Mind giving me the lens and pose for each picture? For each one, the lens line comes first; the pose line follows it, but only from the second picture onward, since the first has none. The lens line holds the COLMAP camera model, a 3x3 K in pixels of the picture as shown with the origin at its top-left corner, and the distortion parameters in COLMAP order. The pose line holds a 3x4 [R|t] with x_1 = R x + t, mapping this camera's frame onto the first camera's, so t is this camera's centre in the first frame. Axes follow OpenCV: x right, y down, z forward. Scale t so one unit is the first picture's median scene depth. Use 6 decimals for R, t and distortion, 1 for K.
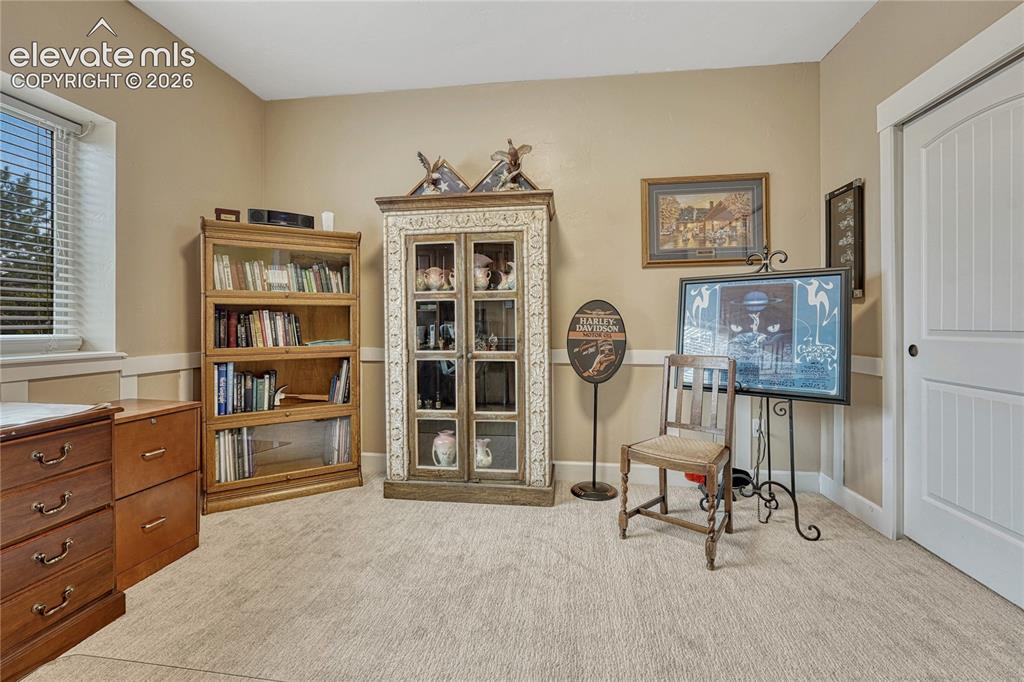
lens RADIAL K [[438.3, 0, 505.2], [0, 438.3, 333.6], [0, 0, 1]] dist [-0.016628, 0.002350]
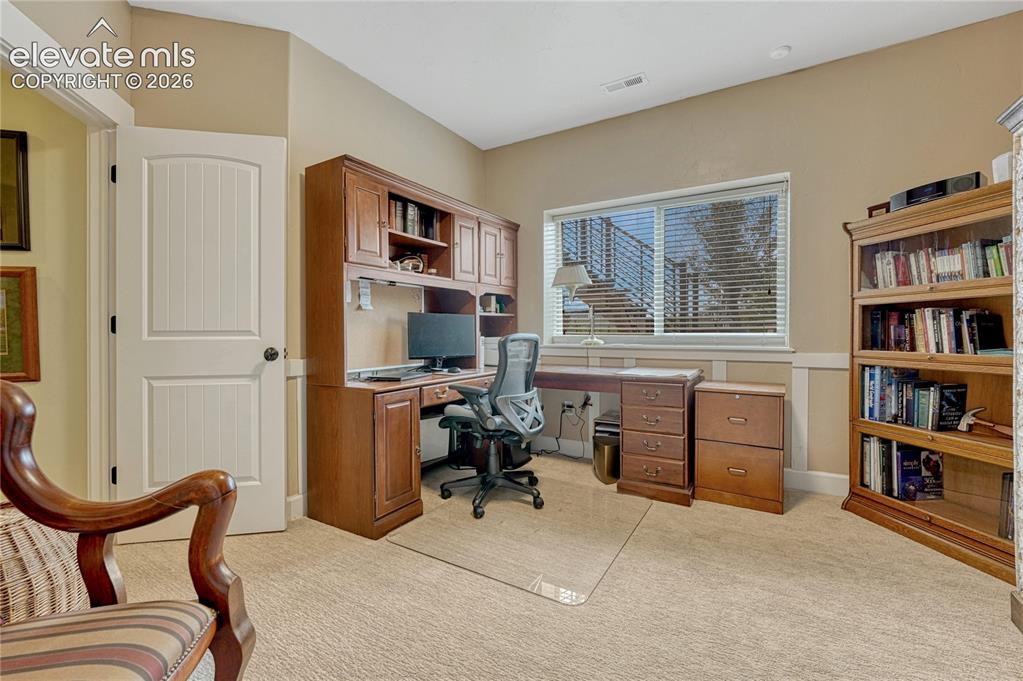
lens RADIAL K [[437.9, 0, 509.9], [0, 437.9, 334.8], [0, 0, 1]] dist [-0.016628, 0.002350]
pose [[-0.397734, 0.013926, -0.917395, 0.514929], [-0.012738, 0.999705, 0.020698, -0.009625], [0.917412, 0.019918, -0.397439, 0.606812]]
